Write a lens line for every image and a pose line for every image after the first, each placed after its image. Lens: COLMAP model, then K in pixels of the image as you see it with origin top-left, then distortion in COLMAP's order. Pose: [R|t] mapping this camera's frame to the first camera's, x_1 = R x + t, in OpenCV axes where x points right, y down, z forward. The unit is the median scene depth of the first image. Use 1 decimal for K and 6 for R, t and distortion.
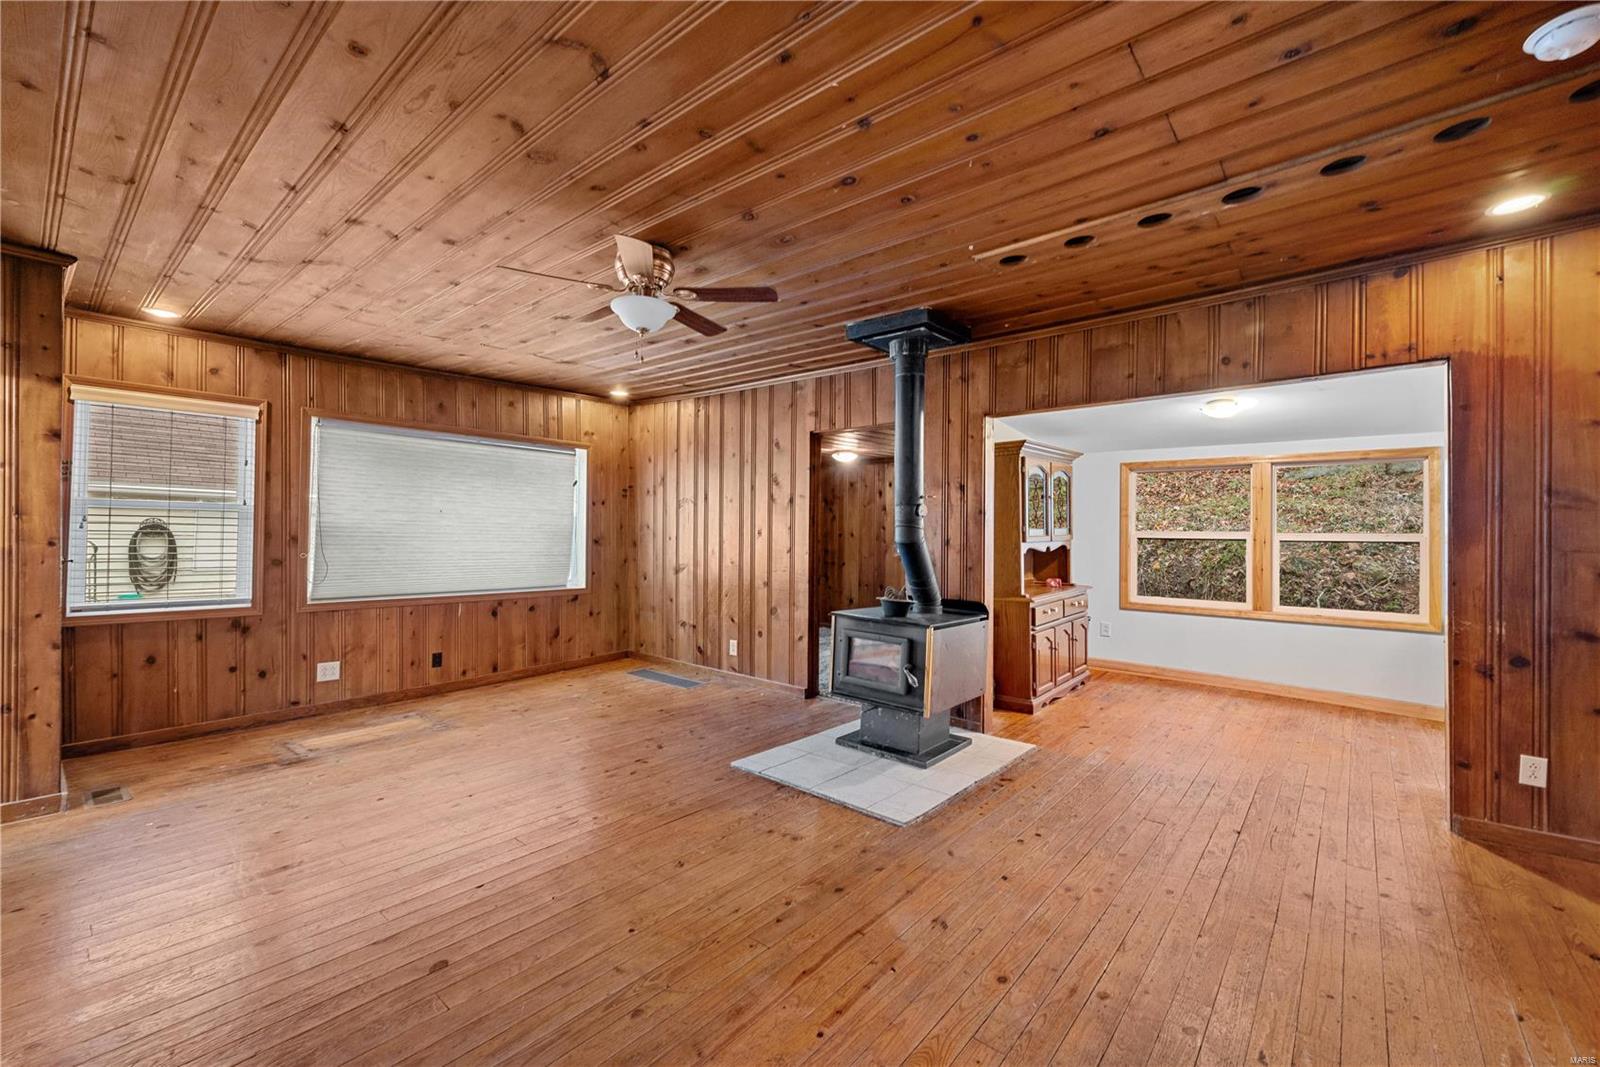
lens RADIAL K [[653.6, 0, 756.7], [0, 653.6, 526.7], [0, 0, 1]] dist [0.000919, 0.000034]
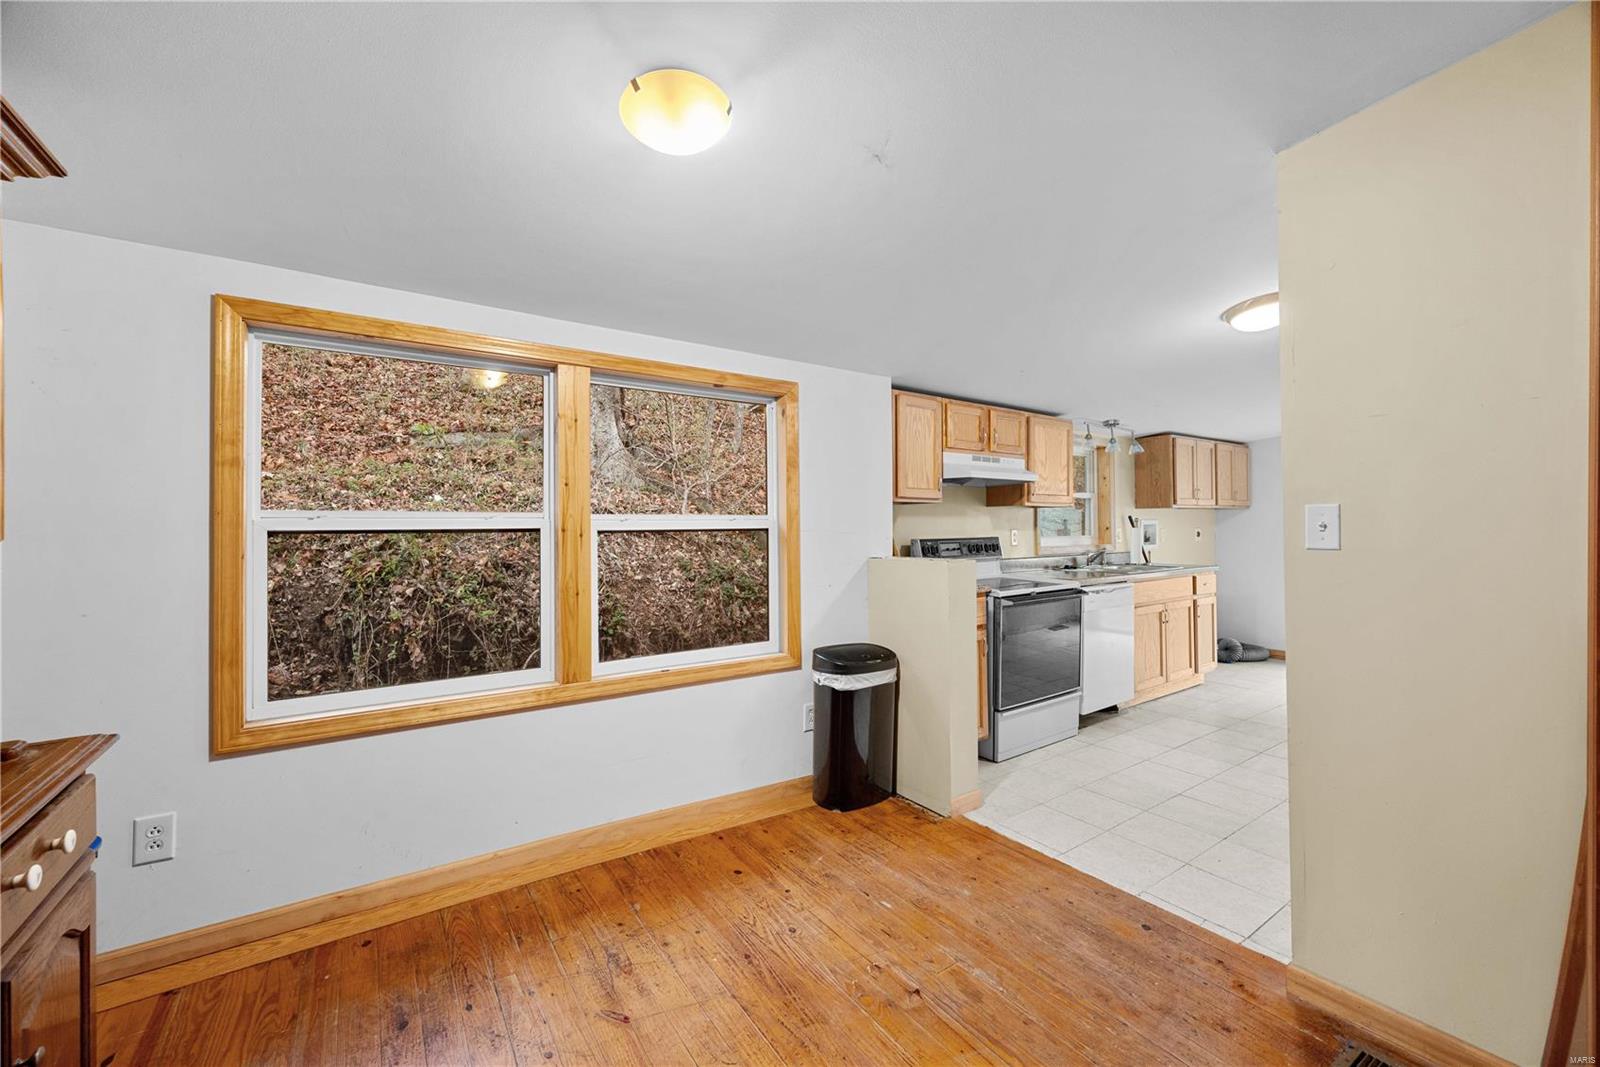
lens RADIAL K [[653.6, 0, 801.1], [0, 653.6, 521.3], [0, 0, 1]] dist [0.000919, 0.000034]
pose [[0.220124, -0.004463, 0.975462, 0.278572], [0.000343, 0.999990, 0.004498, 0.009608], [-0.975472, -0.000655, 0.220123, 0.584973]]
